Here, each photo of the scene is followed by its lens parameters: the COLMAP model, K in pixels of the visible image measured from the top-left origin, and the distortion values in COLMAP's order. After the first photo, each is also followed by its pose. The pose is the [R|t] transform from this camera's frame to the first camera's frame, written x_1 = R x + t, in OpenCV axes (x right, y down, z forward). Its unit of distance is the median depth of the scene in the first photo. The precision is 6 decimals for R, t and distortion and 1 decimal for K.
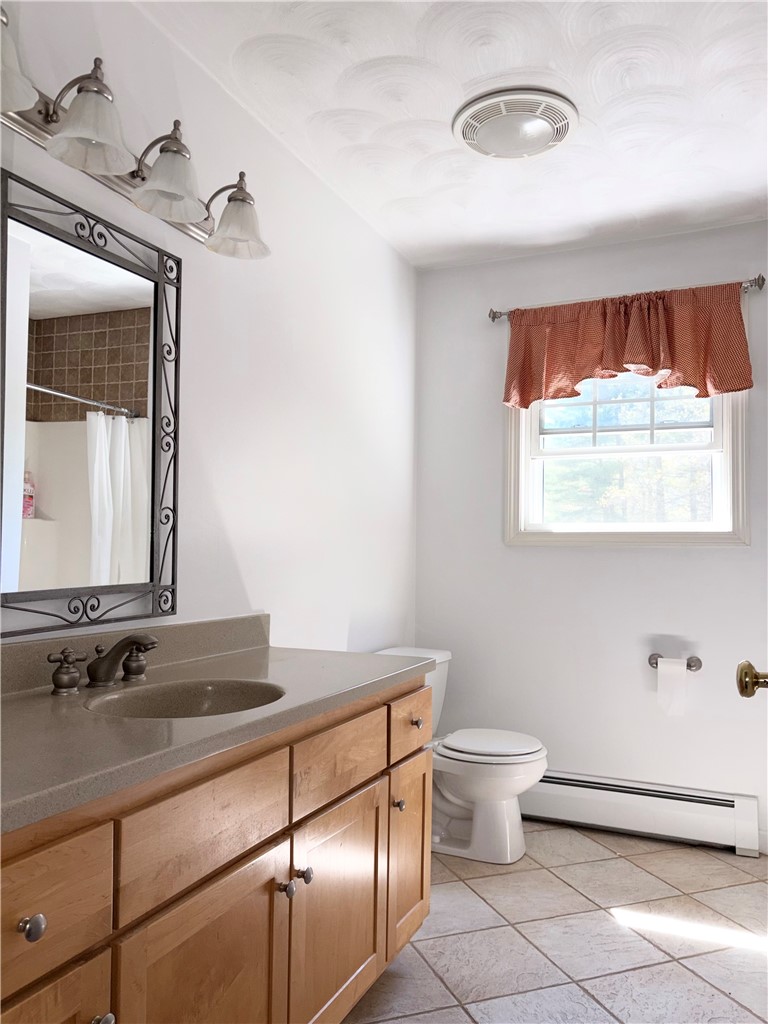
lens RADIAL K [[783.8, 0, 384.0], [0, 783.8, 512.0], [0, 0, 1]] dist [0.003565, -0.001039]
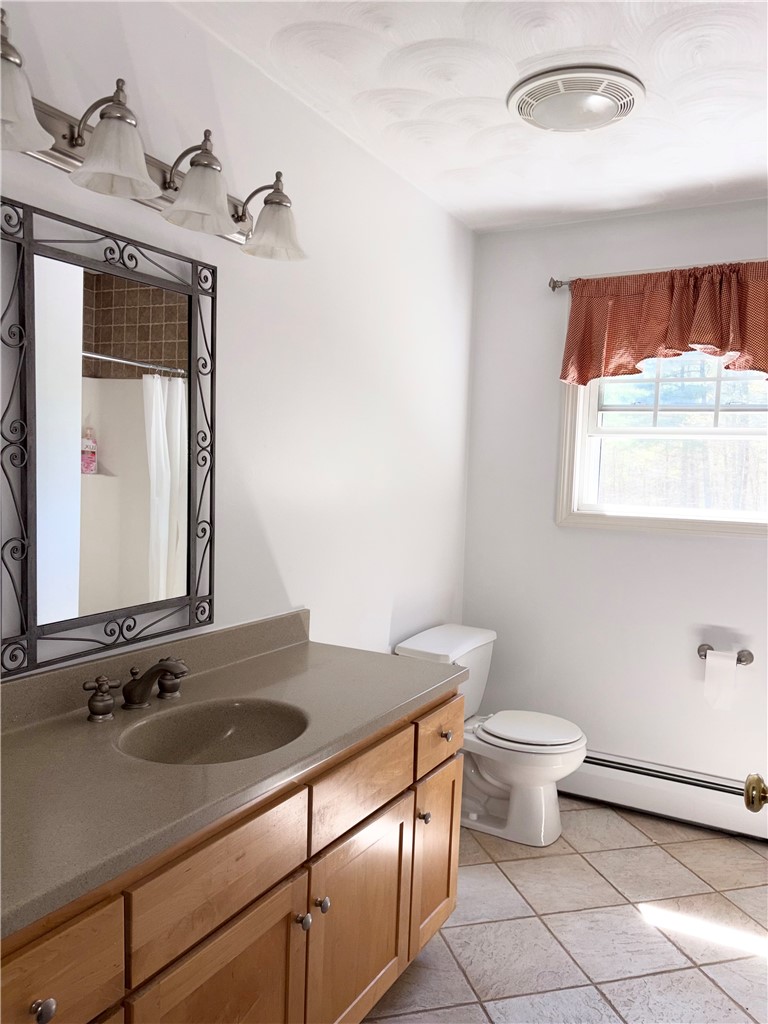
lens RADIAL K [[787.7, 0, 391.6], [0, 787.7, 513.2], [0, 0, 1]] dist [0.006861, 0.001213]
pose [[0.996584, 0.026115, -0.078343, 0.042182], [-0.017949, 0.994500, 0.103184, -0.116793], [0.080607, -0.101425, 0.991572, 0.010091]]
